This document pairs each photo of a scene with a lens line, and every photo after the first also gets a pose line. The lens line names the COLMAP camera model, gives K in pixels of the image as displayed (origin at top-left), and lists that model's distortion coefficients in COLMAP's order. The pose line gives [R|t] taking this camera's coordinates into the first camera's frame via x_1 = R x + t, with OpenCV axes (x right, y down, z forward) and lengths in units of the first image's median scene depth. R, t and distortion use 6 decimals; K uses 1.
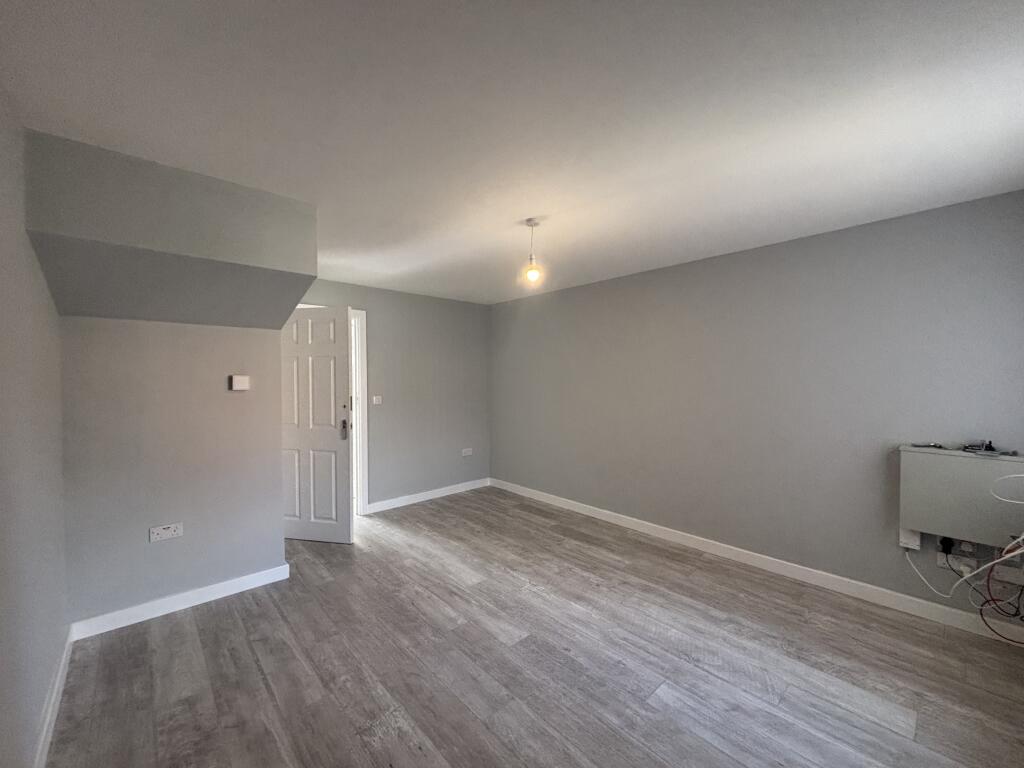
lens RADIAL K [[409.2, 0, 517.1], [0, 409.2, 383.1], [0, 0, 1]] dist [0.000326, -0.000313]
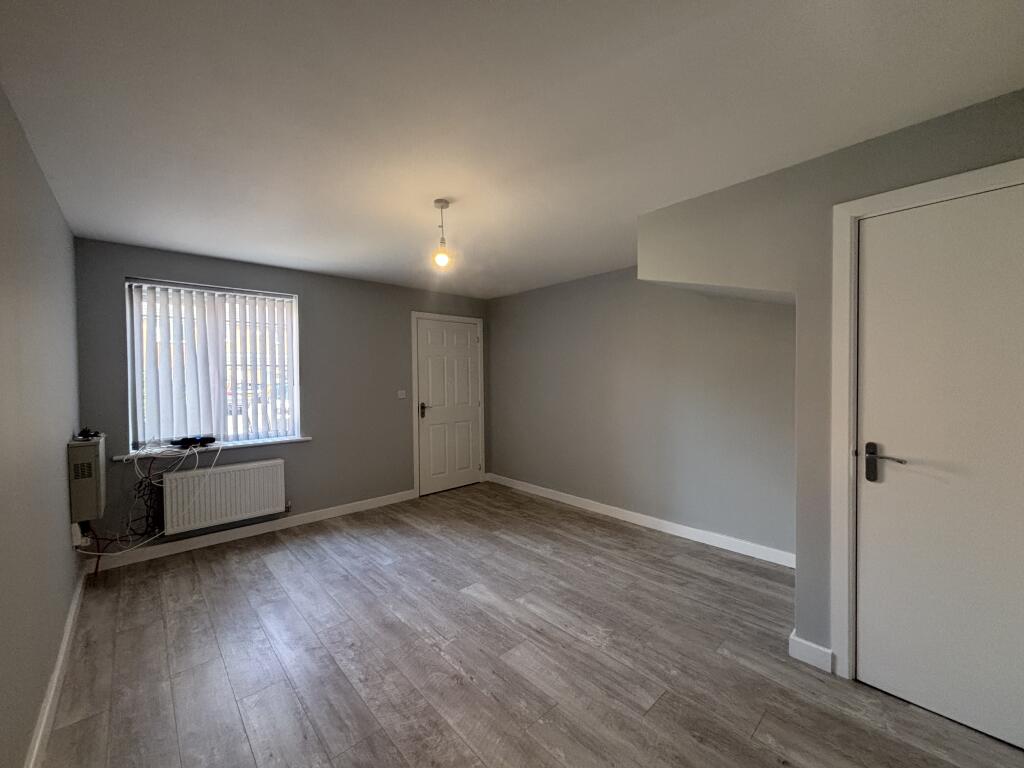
lens RADIAL K [[409.2, 0, 517.1], [0, 409.2, 383.1], [0, 0, 1]] dist [0.000326, -0.000313]
pose [[-0.999847, 0.016971, -0.004143, -0.141020], [0.016805, 0.999163, 0.037294, -0.016295], [0.004772, 0.037219, -0.999296, 2.182819]]
